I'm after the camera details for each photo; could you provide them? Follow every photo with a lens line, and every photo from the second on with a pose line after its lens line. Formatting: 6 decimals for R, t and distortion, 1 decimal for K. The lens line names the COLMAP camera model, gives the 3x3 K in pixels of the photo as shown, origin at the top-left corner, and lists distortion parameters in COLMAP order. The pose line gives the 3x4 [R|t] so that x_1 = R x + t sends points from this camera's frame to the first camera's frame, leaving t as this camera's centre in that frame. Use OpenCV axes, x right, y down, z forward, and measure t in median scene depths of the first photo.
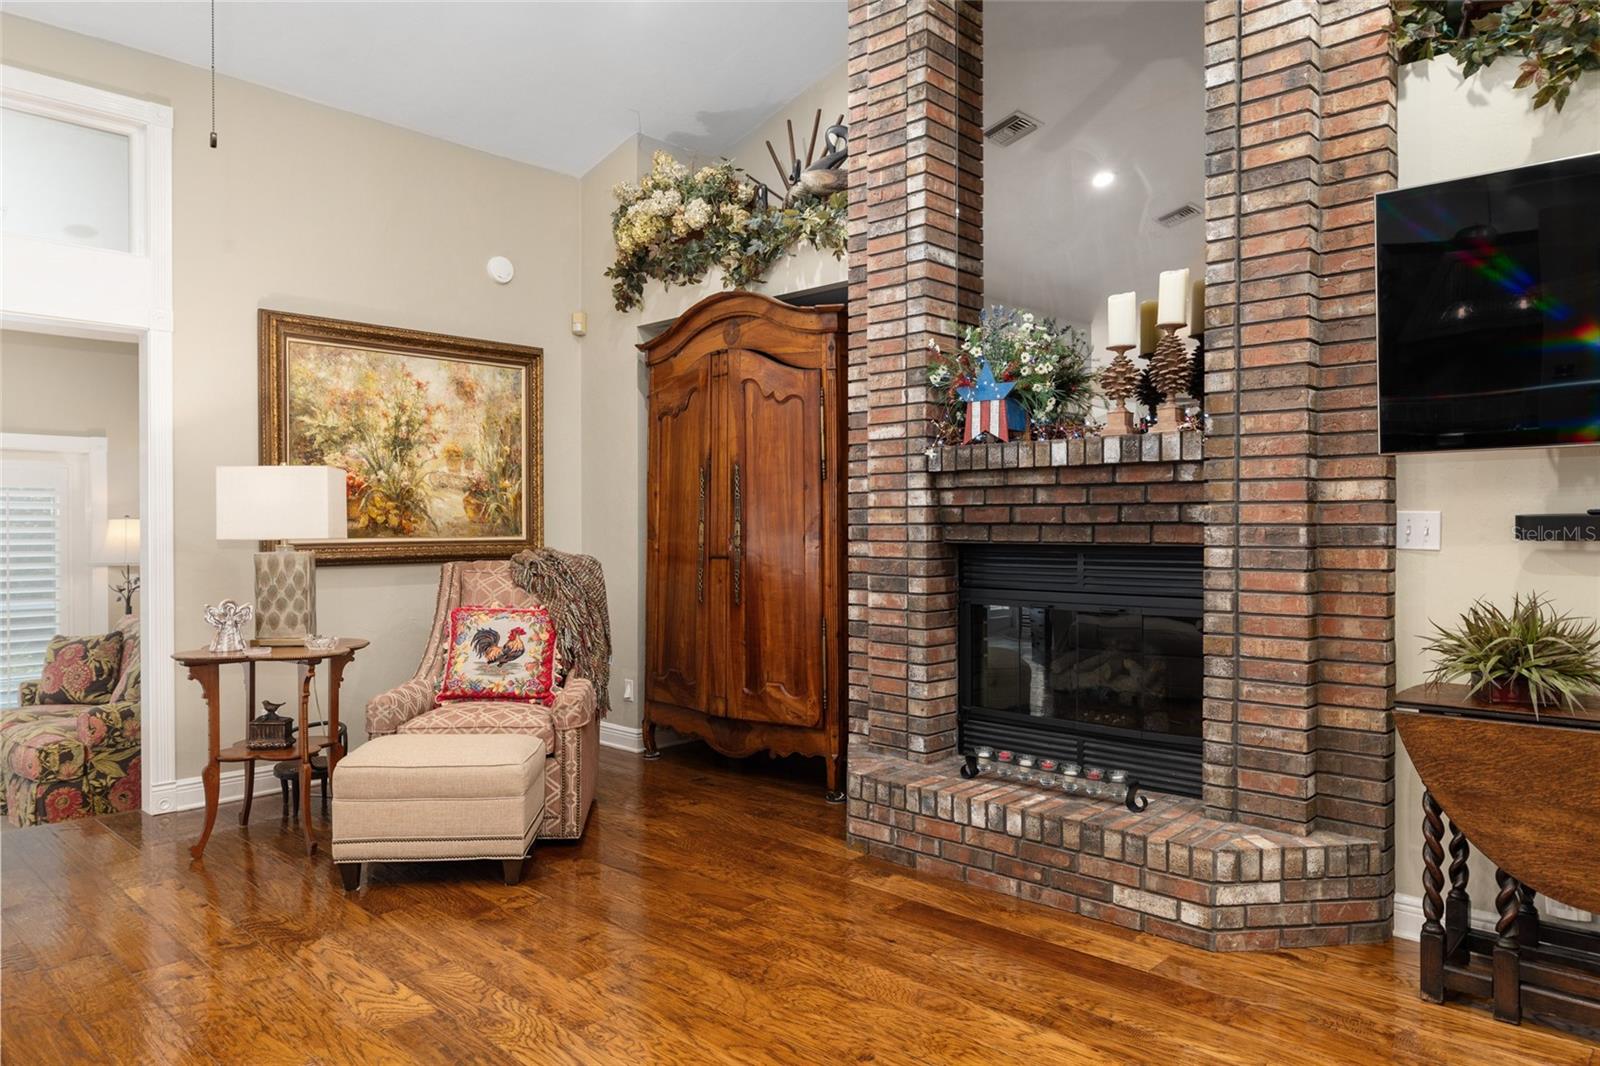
lens RADIAL K [[1024.1, 0, 793.4], [0, 1024.1, 535.8], [0, 0, 1]] dist [-0.001687, -0.000033]
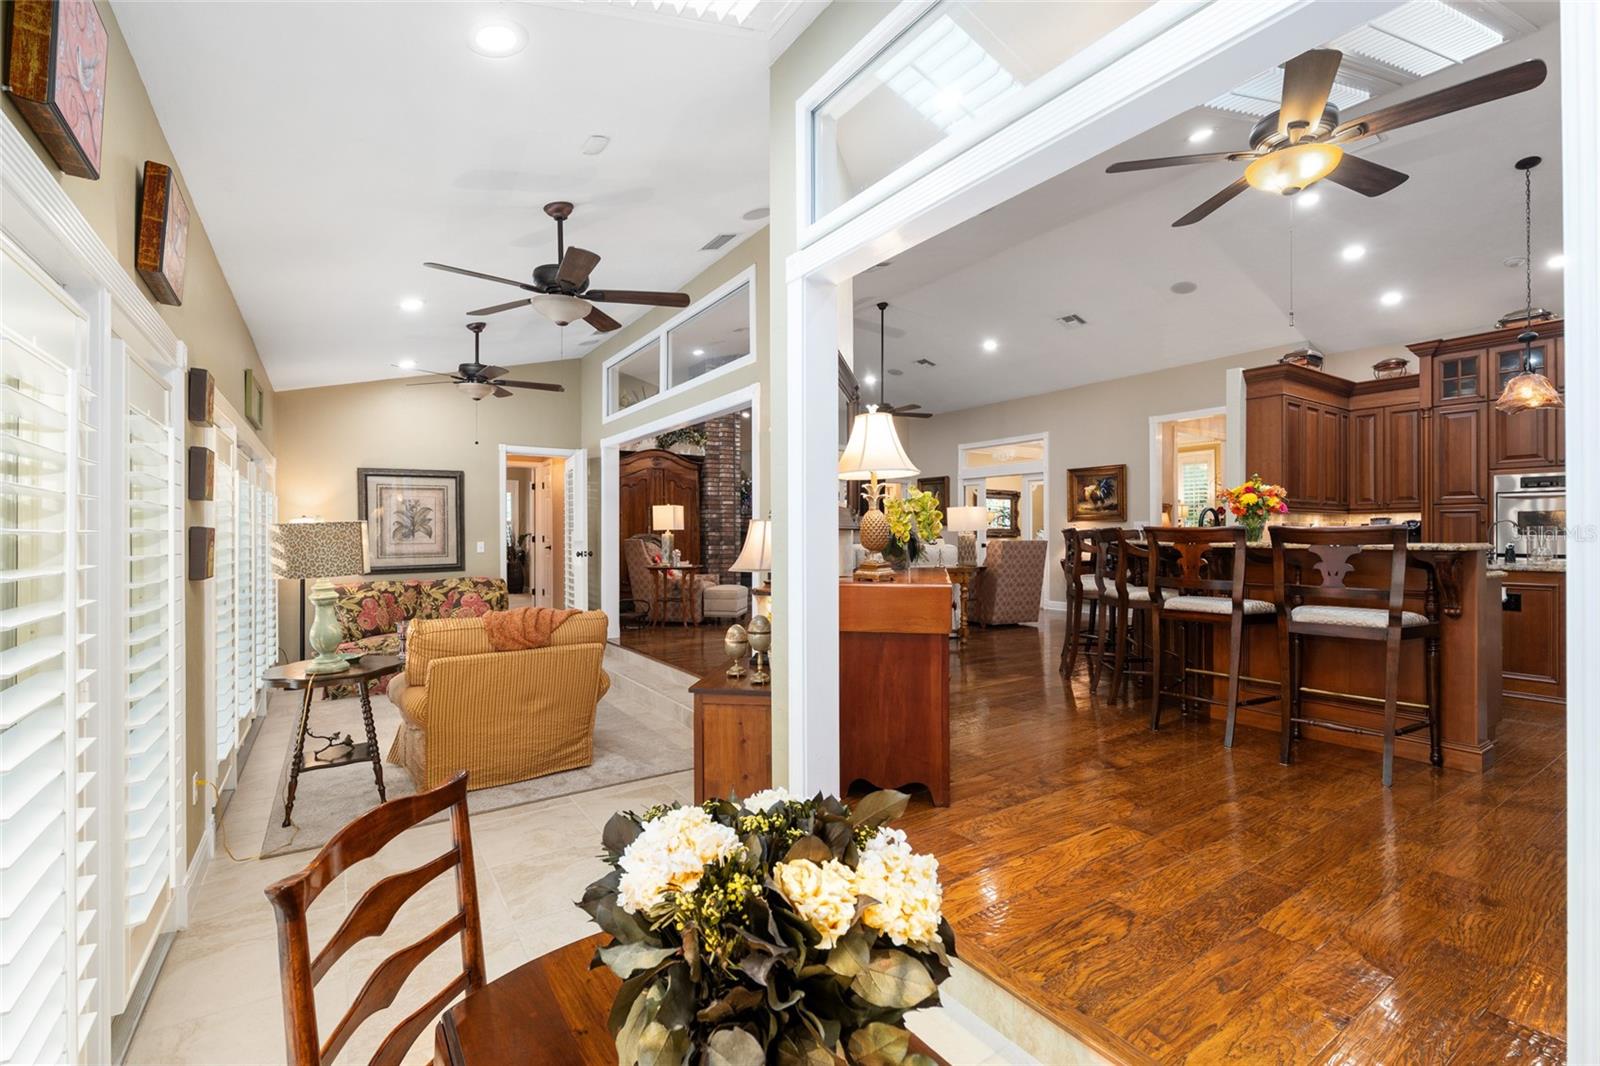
lens RADIAL K [[692.0, 0, 789.6], [0, 692.0, 533.3], [0, 0, 1]] dist [-0.001925, -0.001019]
pose [[0.239828, 0.000775, 0.970815, -2.396822], [0.009861, 0.999946, -0.003234, 0.023317], [-0.970765, 0.010349, 0.239807, 0.175504]]
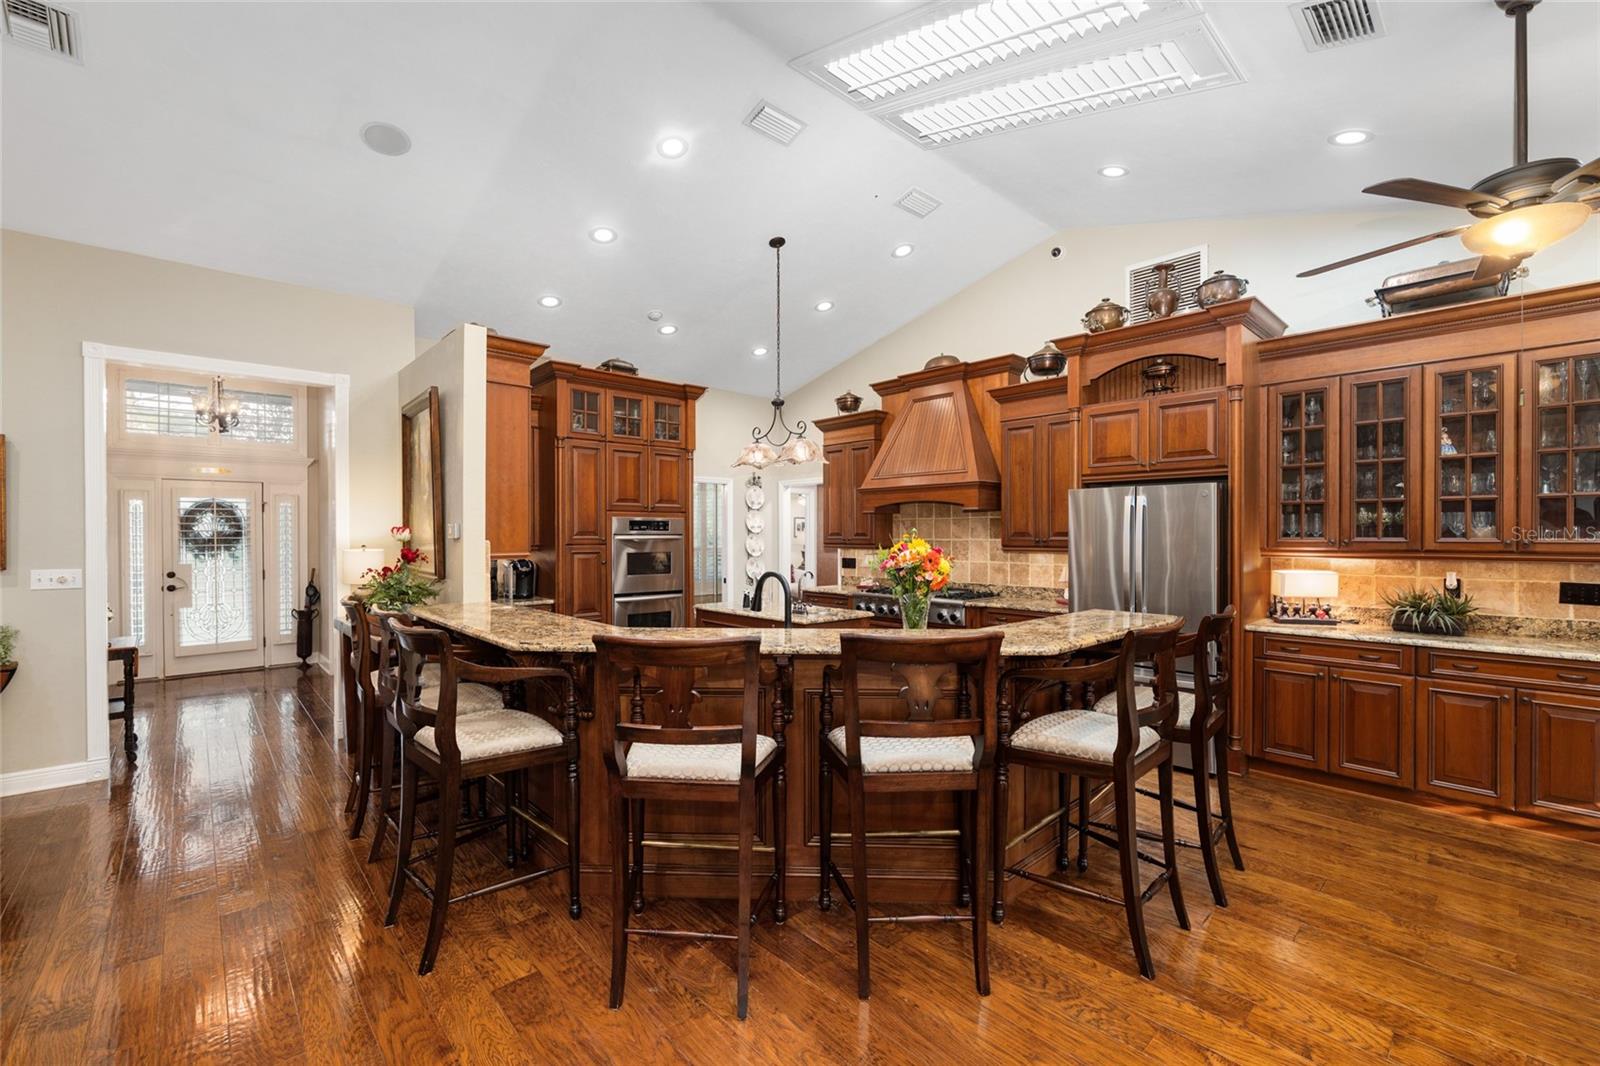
lens RADIAL K [[692.0, 0, 792.5], [0, 692.0, 537.6], [0, 0, 1]] dist [-0.001925, -0.001019]
pose [[-0.996460, 0.001694, 0.084054, -1.066736], [0.002808, 0.999910, 0.013138, -0.066375], [-0.084024, 0.013328, -0.996375, 0.522708]]
